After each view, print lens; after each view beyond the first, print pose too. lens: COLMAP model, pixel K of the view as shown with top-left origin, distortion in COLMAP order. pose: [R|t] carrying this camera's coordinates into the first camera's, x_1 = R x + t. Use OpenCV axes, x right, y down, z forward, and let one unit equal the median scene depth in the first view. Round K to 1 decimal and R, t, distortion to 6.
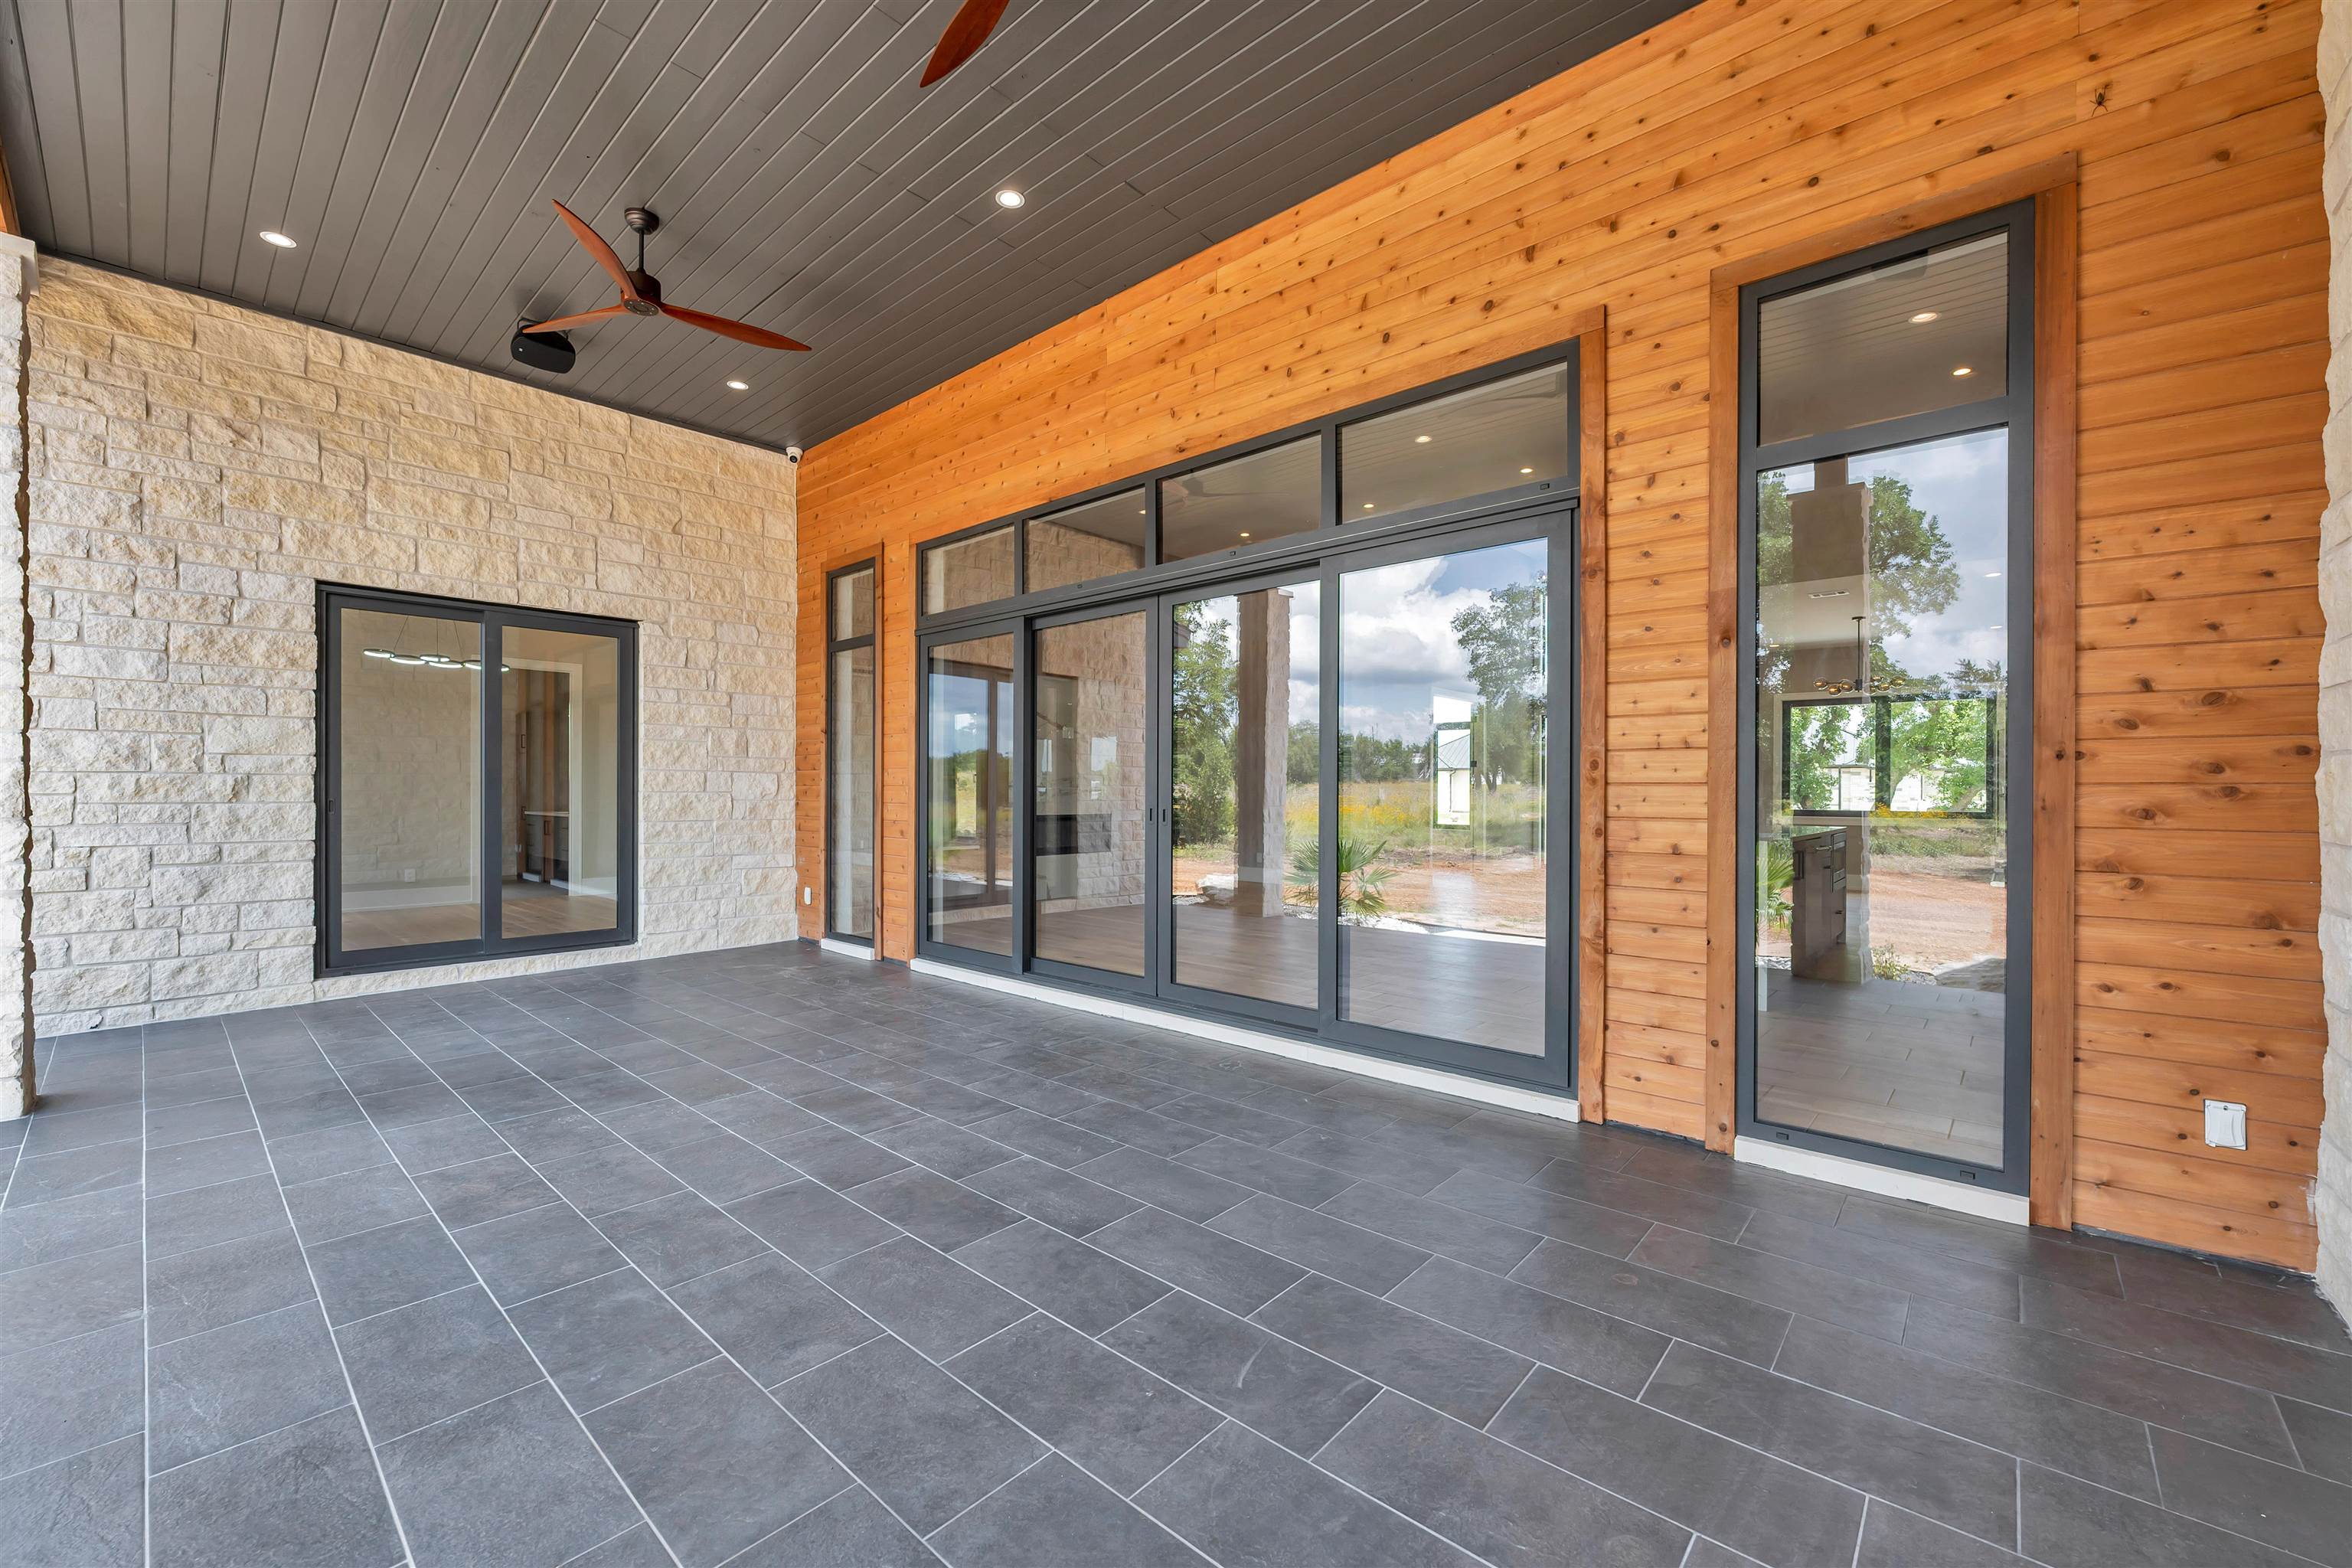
lens RADIAL K [[935.3, 0, 1183.1], [0, 935.3, 789.0], [0, 0, 1]] dist [-0.003922, 0.000381]
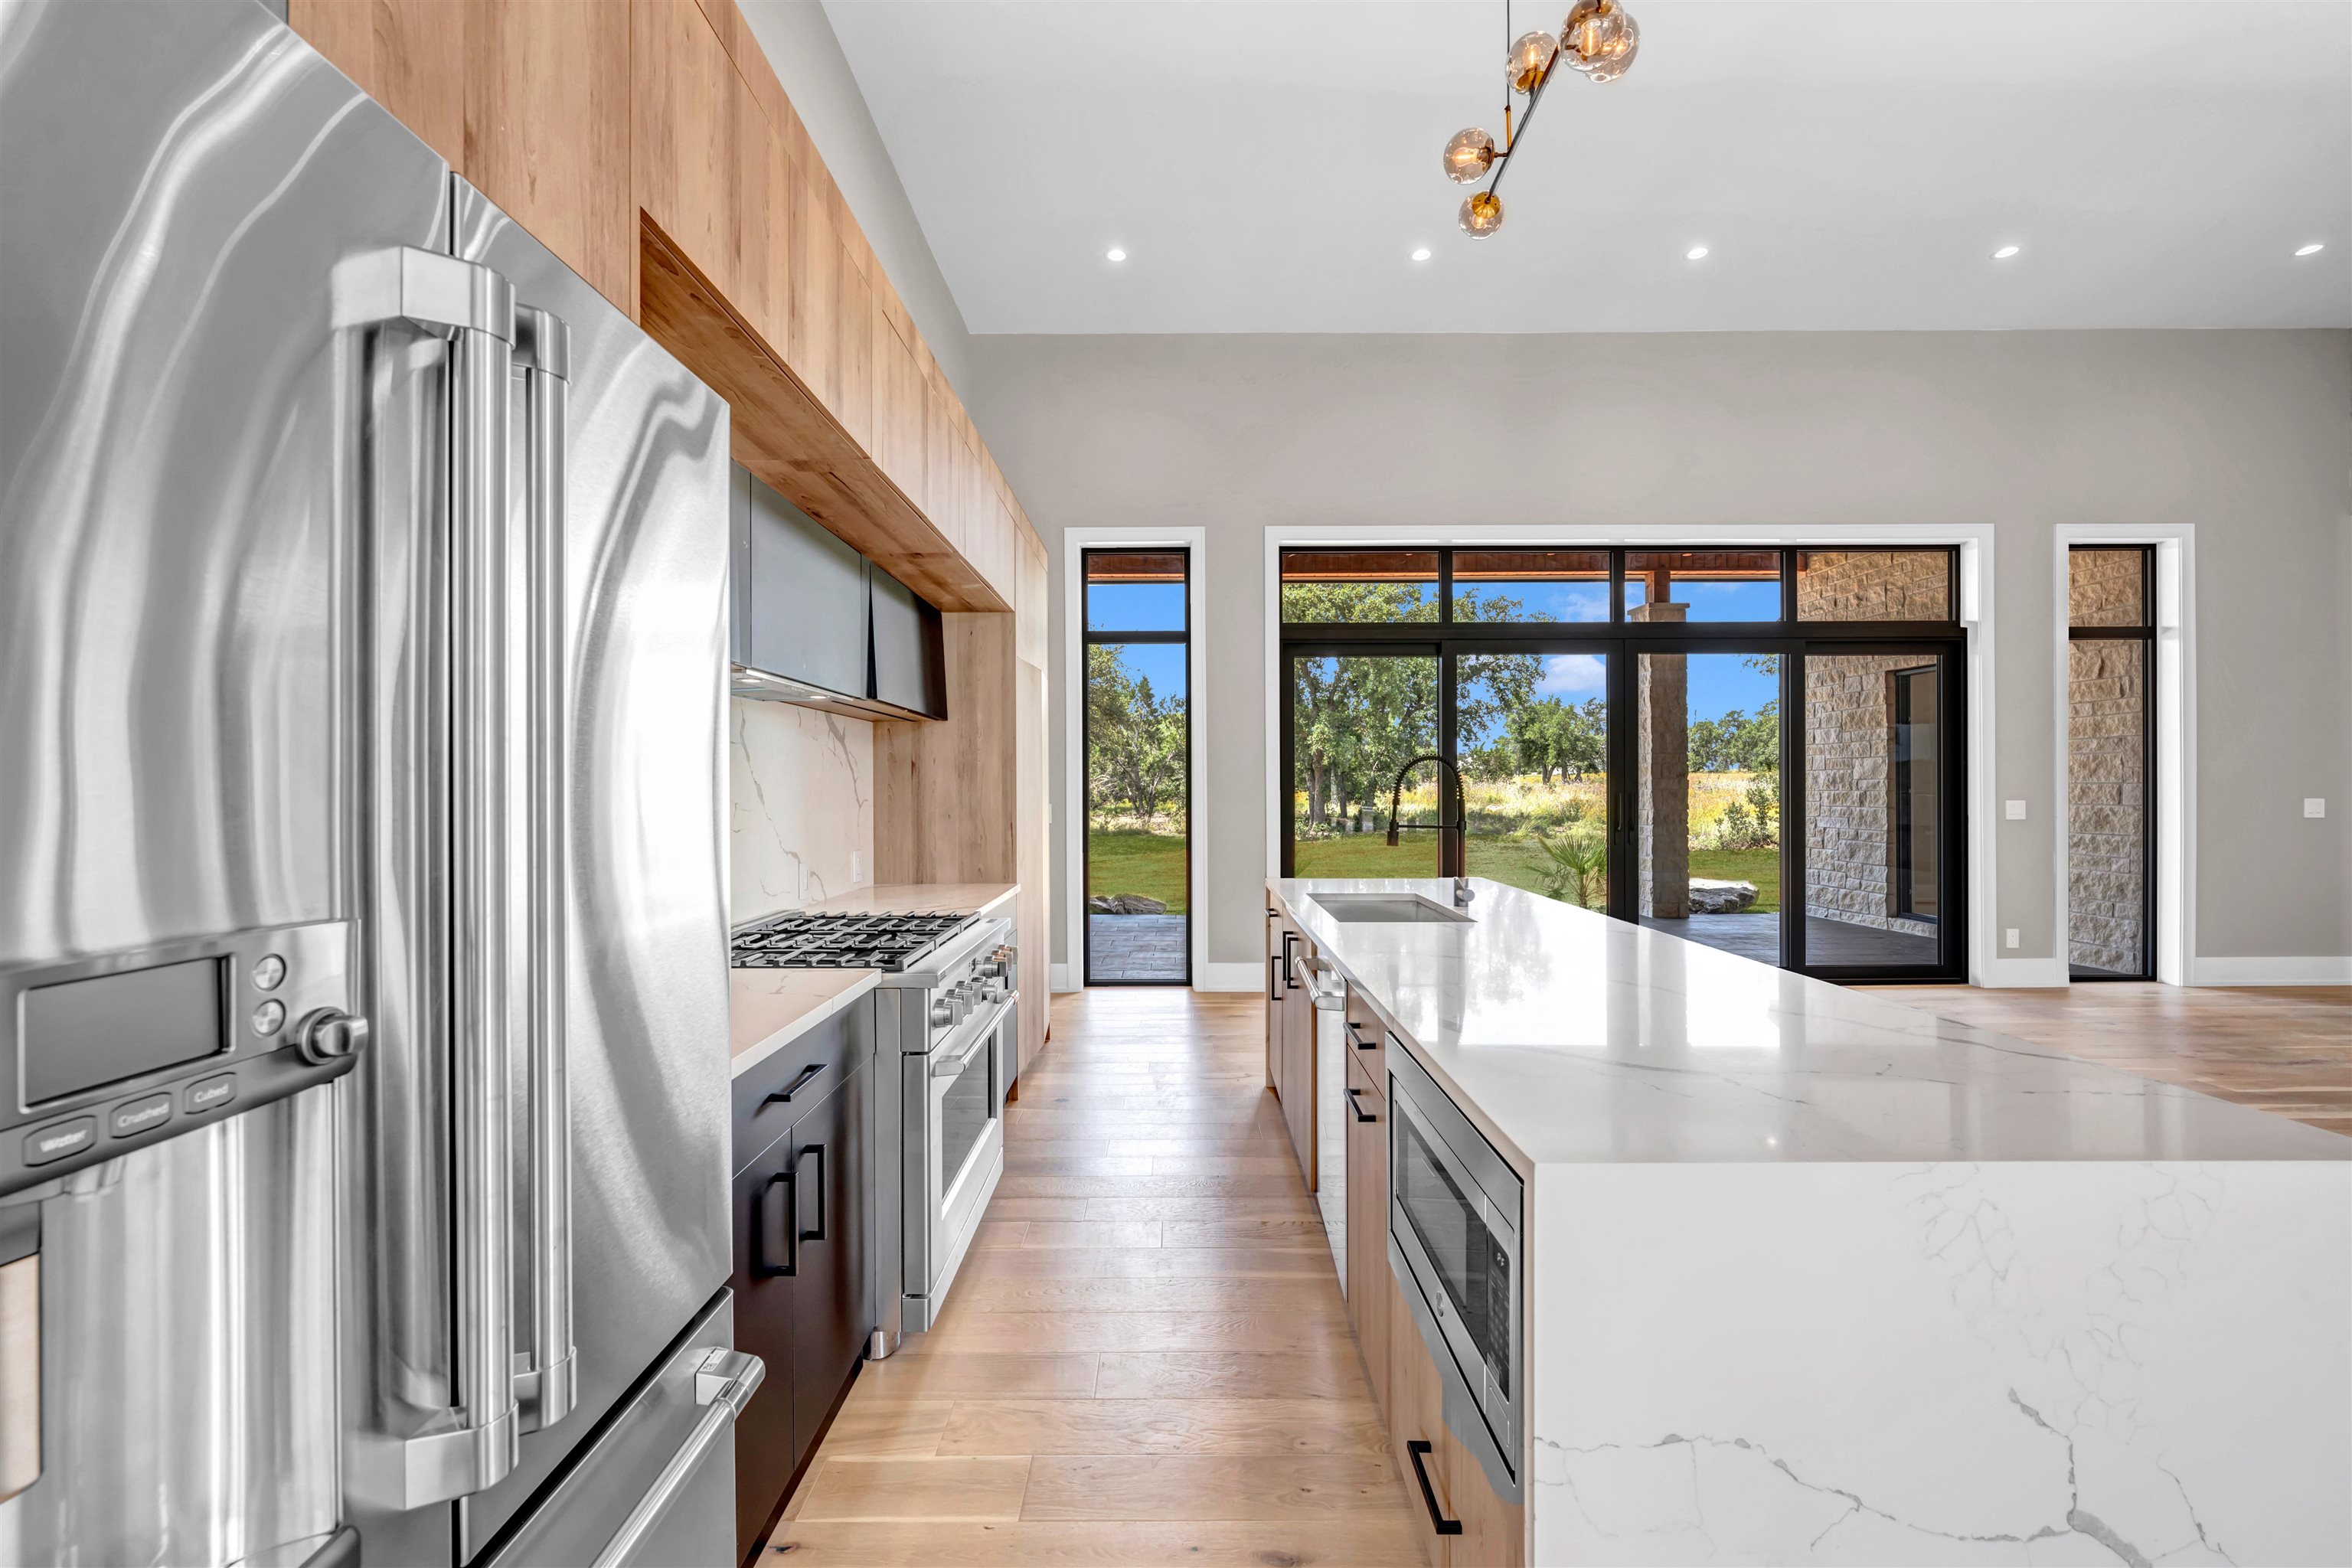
lens RADIAL K [[935.3, 0, 1174.3], [0, 935.3, 788.5], [0, 0, 1]] dist [-0.003922, 0.000381]
pose [[-0.741464, -0.001368, -0.670991, 1.119222], [0.001465, 0.999992, -0.003658, -0.015226], [0.670991, -0.003696, -0.741456, 1.409652]]
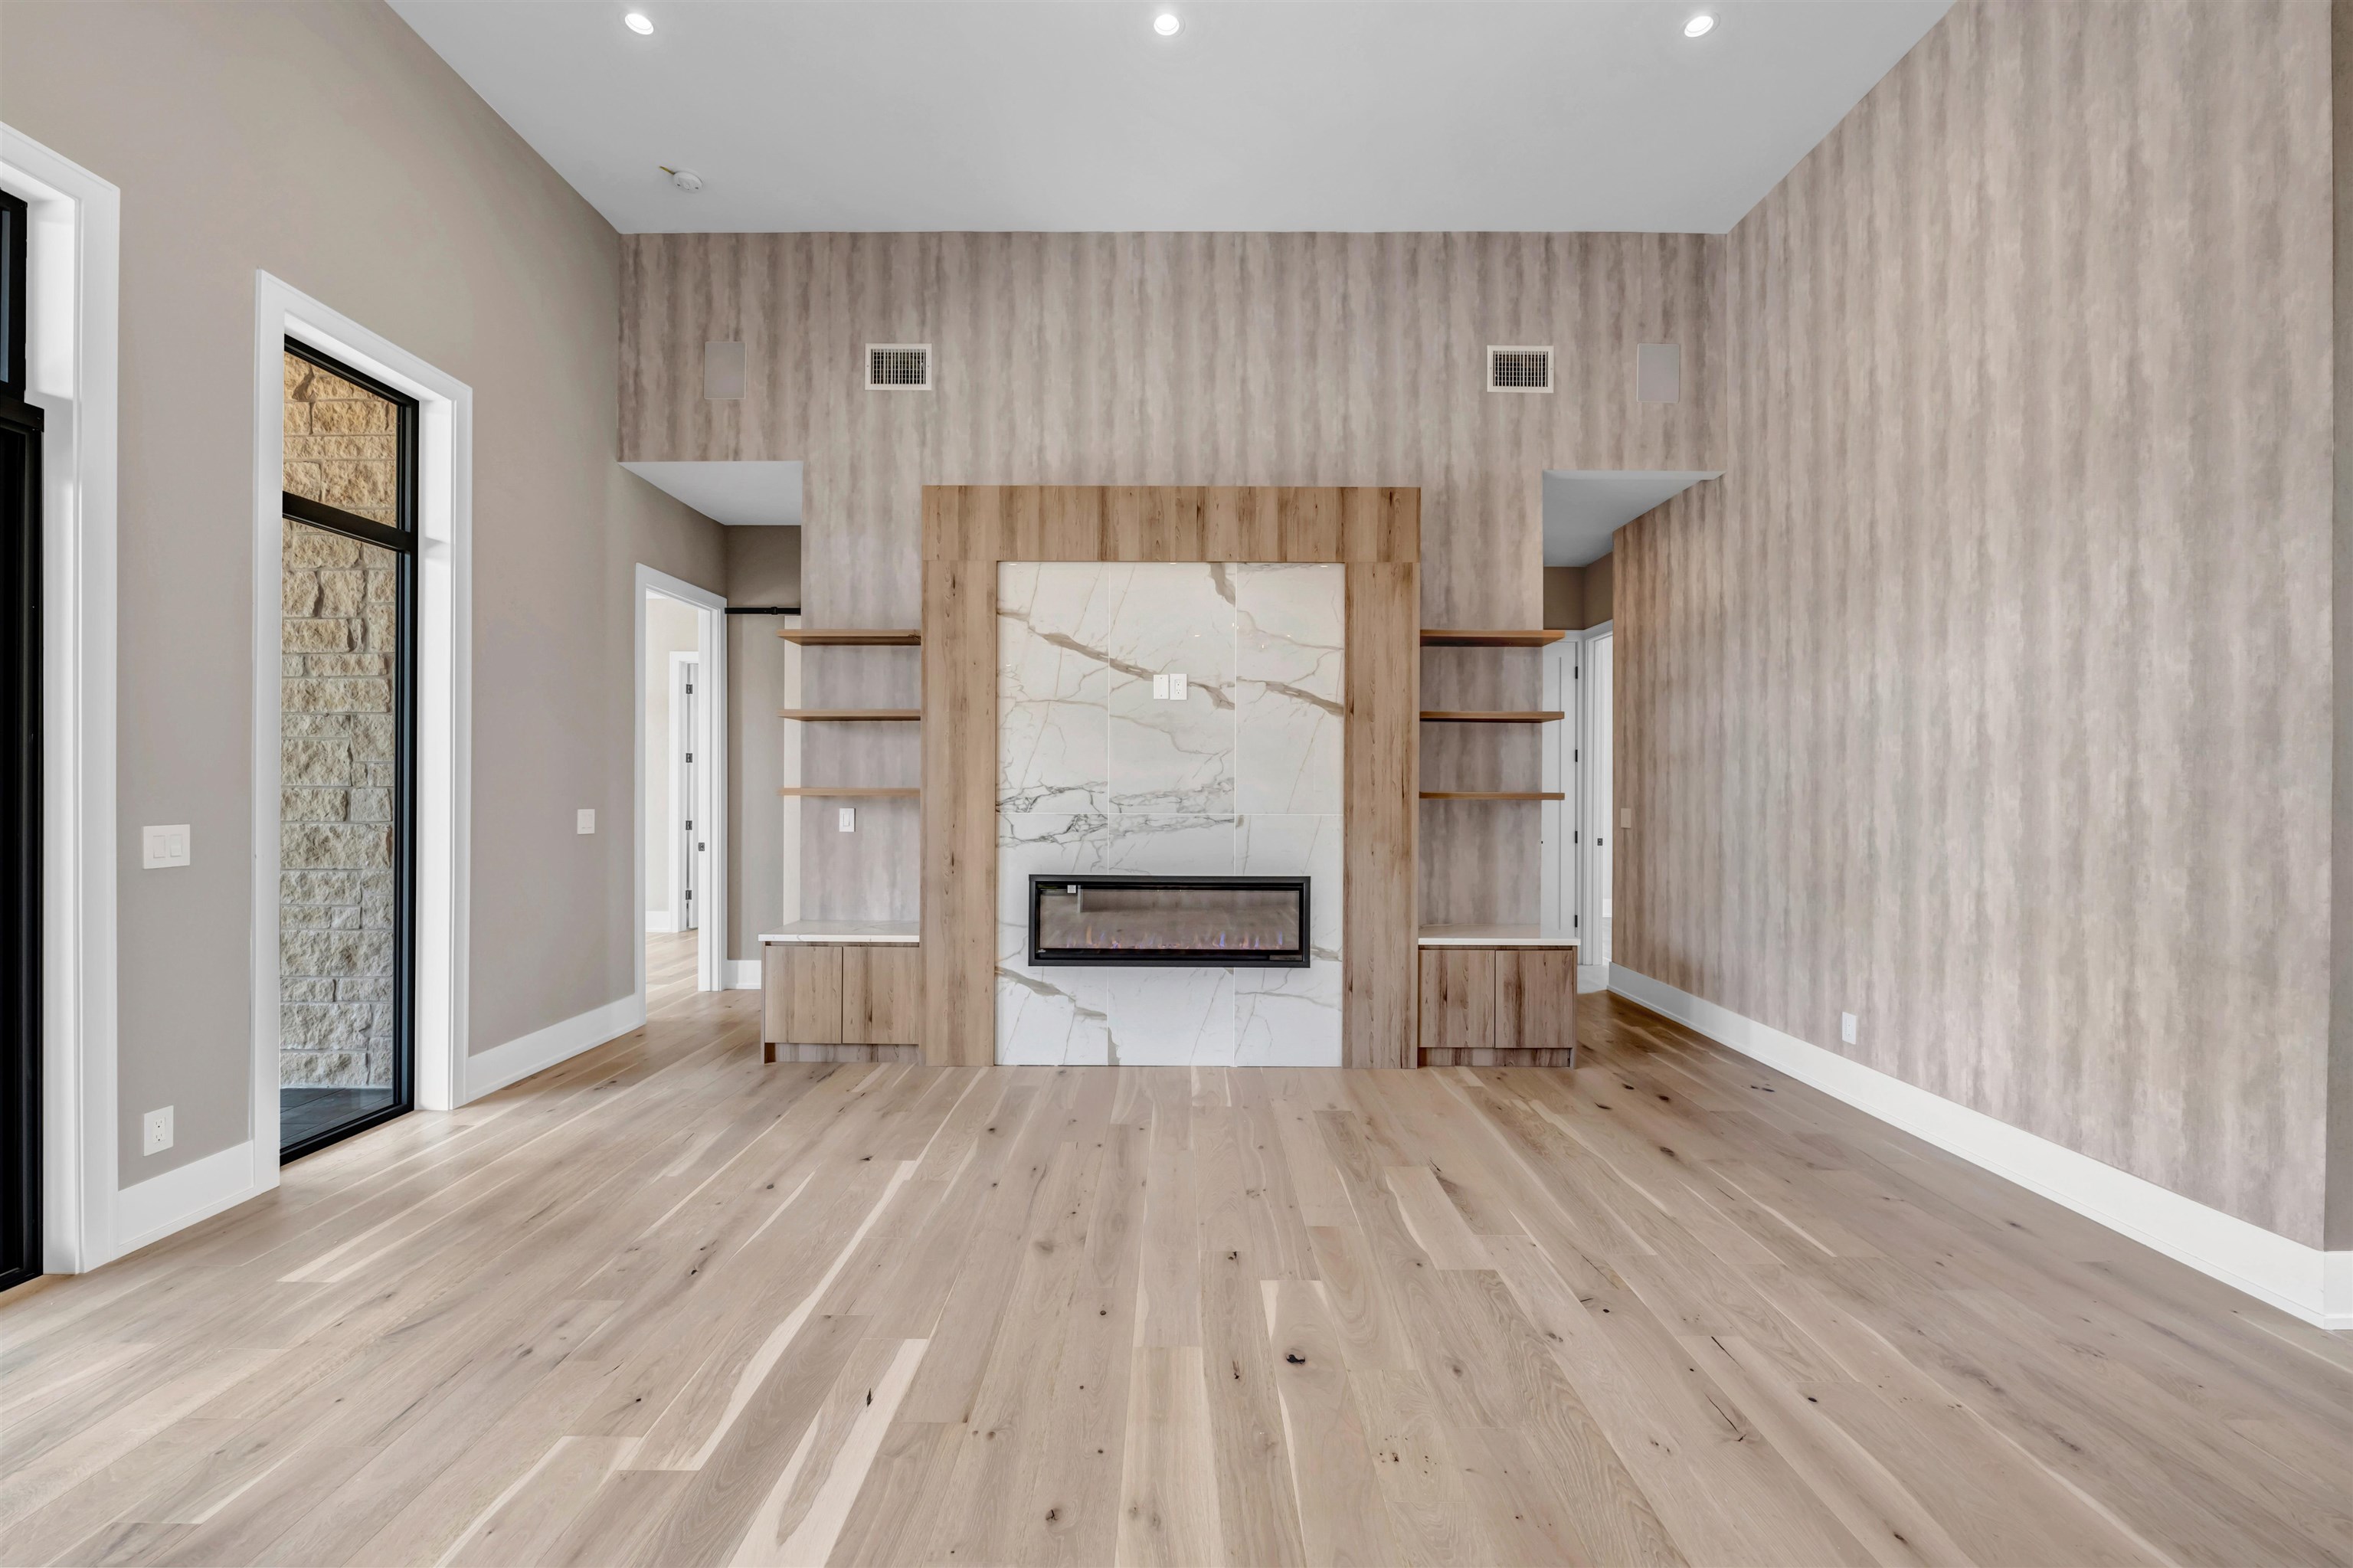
lens RADIAL K [[935.7, 0, 1171.4], [0, 935.7, 787.9], [0, 0, 1]] dist [-0.003922, 0.000381]
pose [[0.662826, -0.001811, -0.748771, 0.383848], [-0.000255, 0.999996, -0.002644, -0.022963], [0.748773, 0.001943, 0.662824, 1.332370]]
